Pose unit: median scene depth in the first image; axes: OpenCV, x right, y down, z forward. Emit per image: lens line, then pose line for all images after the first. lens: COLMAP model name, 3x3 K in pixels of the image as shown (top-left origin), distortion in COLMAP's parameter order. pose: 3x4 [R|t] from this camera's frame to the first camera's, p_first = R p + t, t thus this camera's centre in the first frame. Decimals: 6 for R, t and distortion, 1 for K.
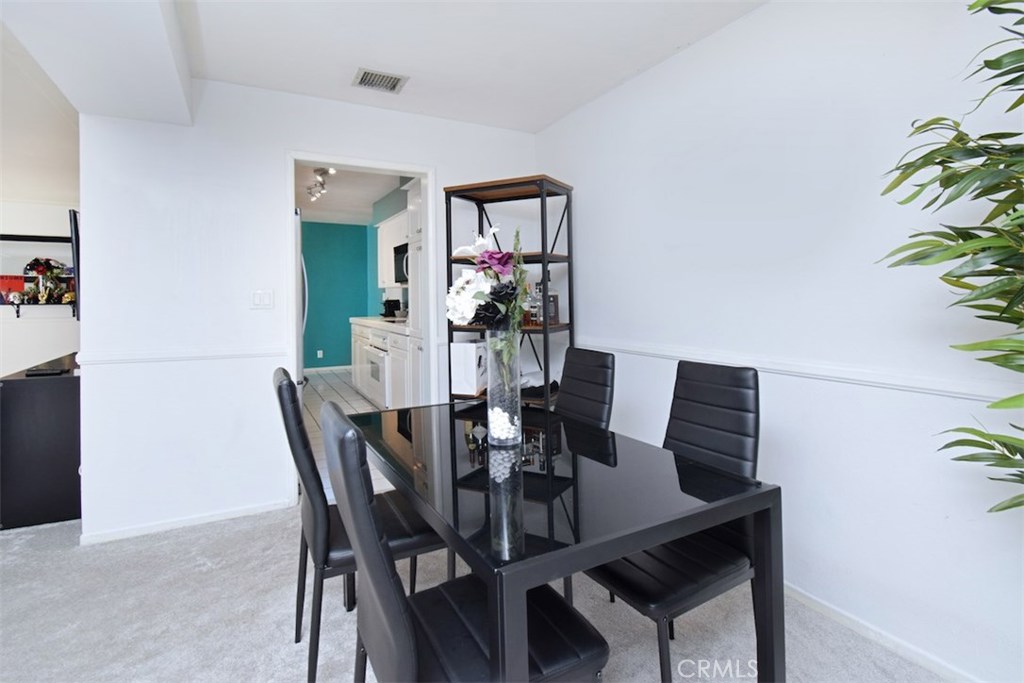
lens RADIAL K [[482.8, 0, 513.3], [0, 482.8, 298.3], [0, 0, 1]] dist [0.001878, 0.000226]
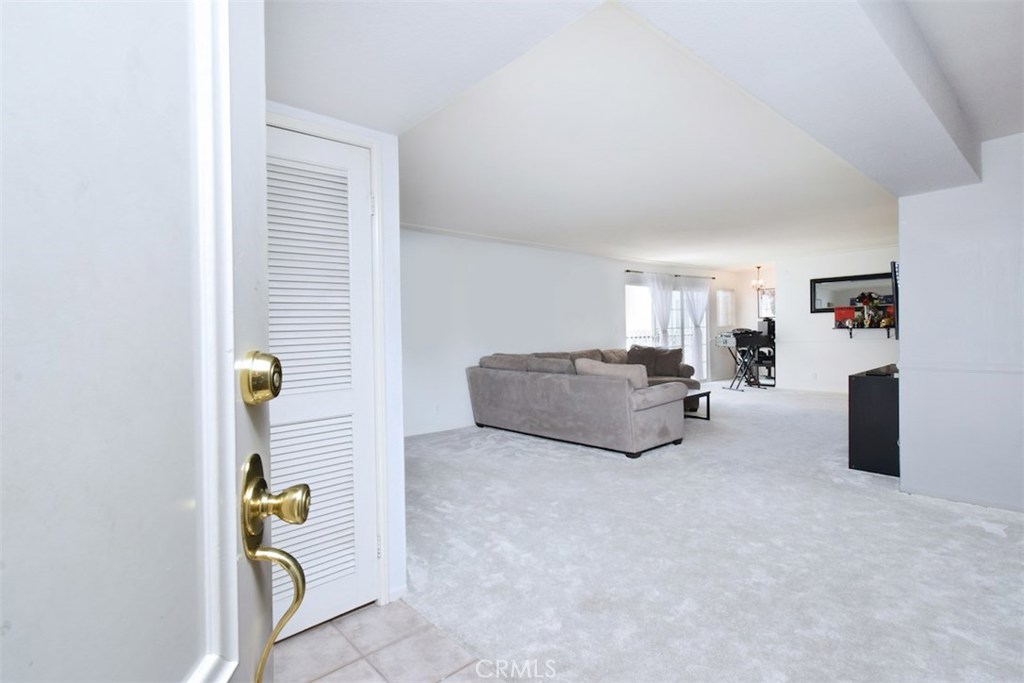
lens RADIAL K [[528.2, 0, 512.0], [0, 528.2, 341.5], [0, 0, 1]] dist [-0.000694, -0.000366]
pose [[0.221694, 0.018907, -0.974933, 0.187702], [0.018269, 0.999556, 0.023539, -0.002274], [0.974945, -0.023030, 0.221250, -0.231872]]
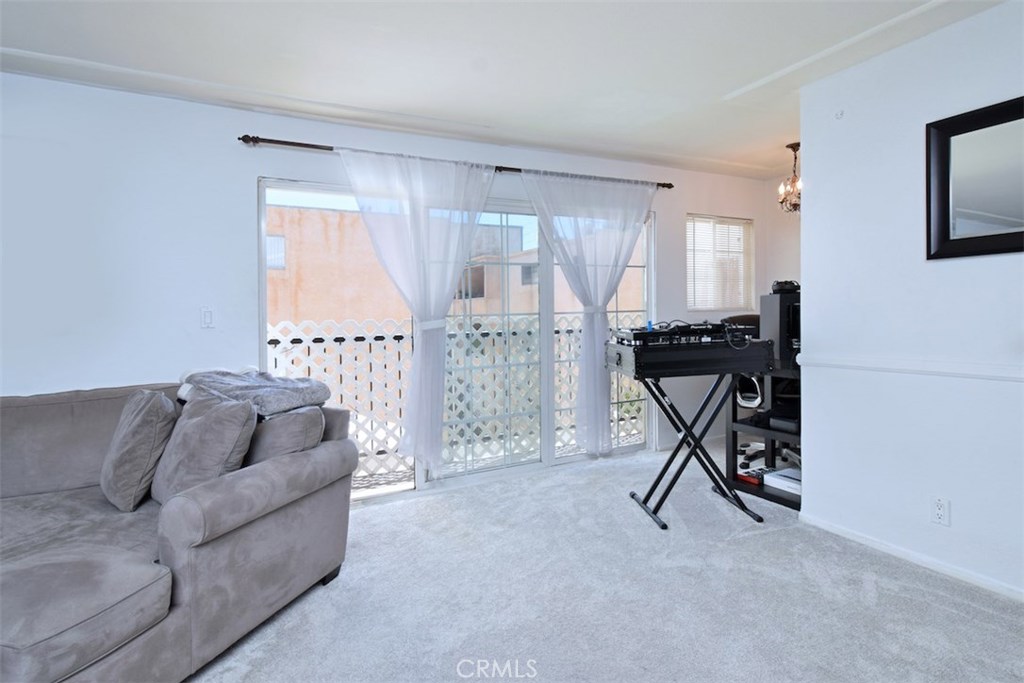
lens RADIAL K [[522.8, 0, 510.9], [0, 522.8, 320.8], [0, 0, 1]] dist [-0.000501, -0.000154]
pose [[-0.052446, 0.012406, -0.998547, -0.715804], [0.016352, 0.999799, 0.011563, 0.003572], [0.998490, -0.015722, -0.052639, 0.666110]]
